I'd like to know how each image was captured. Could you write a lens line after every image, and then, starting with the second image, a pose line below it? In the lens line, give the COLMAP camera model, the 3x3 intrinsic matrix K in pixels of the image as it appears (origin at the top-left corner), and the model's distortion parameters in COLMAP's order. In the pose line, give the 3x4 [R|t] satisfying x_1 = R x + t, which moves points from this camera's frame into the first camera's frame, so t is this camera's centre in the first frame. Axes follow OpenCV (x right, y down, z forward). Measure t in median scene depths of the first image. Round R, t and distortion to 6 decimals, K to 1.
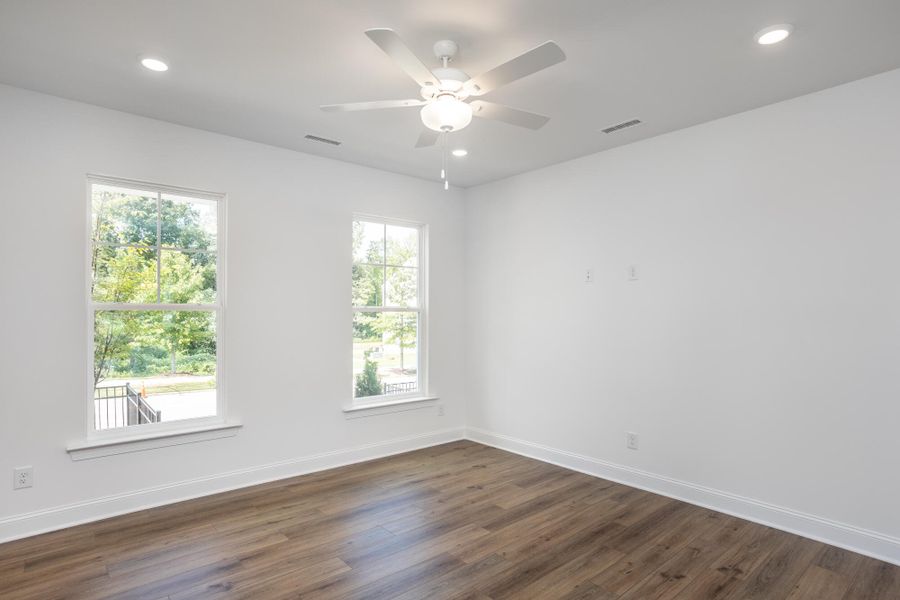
lens RADIAL K [[506.9, 0, 444.6], [0, 506.9, 319.2], [0, 0, 1]] dist [-0.018453, 0.000891]
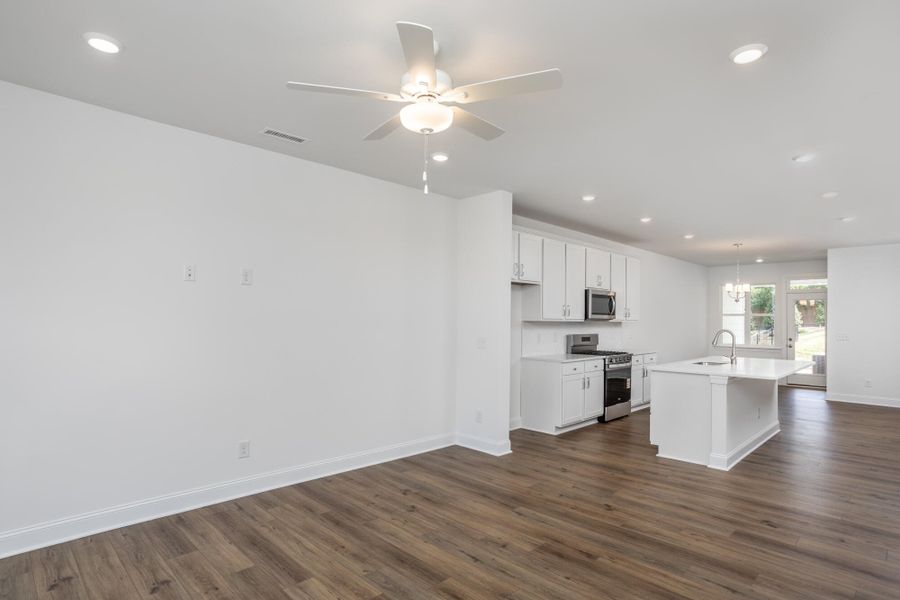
lens RADIAL K [[457.4, 0, 491.0], [0, 457.4, 314.2], [0, 0, 1]] dist [0.036233, -0.001776]
pose [[-0.092072, 0.006777, 0.995729, -0.679052], [0.006204, 0.999961, -0.006233, -0.012752], [-0.995733, 0.005603, -0.092111, 0.731157]]
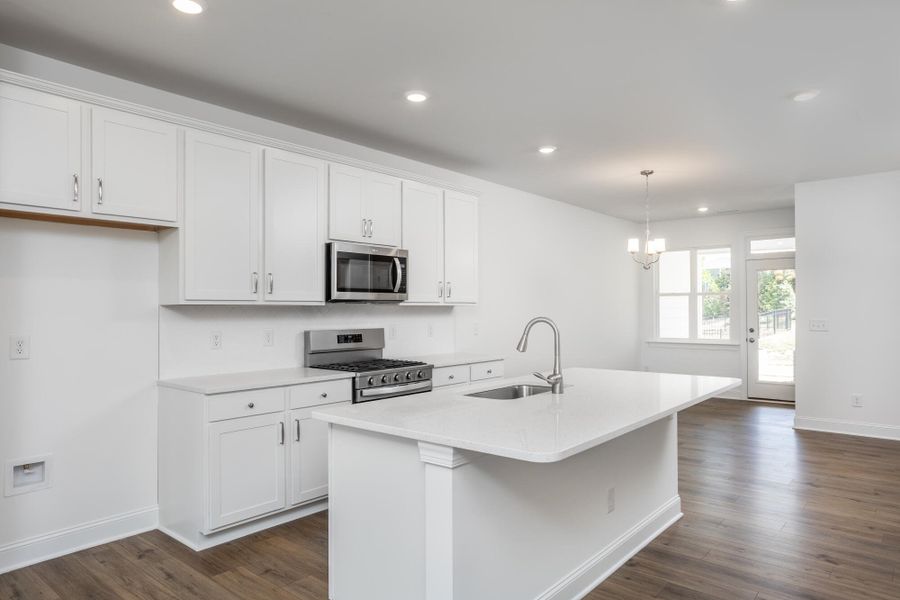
lens RADIAL K [[568.7, 0, 446.1], [0, 568.7, 299.6], [0, 0, 1]] dist [-0.014282, 0.010328]
pose [[-0.123548, 0.003192, 0.992333, -0.628451], [0.012560, 0.999920, -0.001653, -0.011618], [-0.992259, 0.012260, -0.123578, 0.676967]]
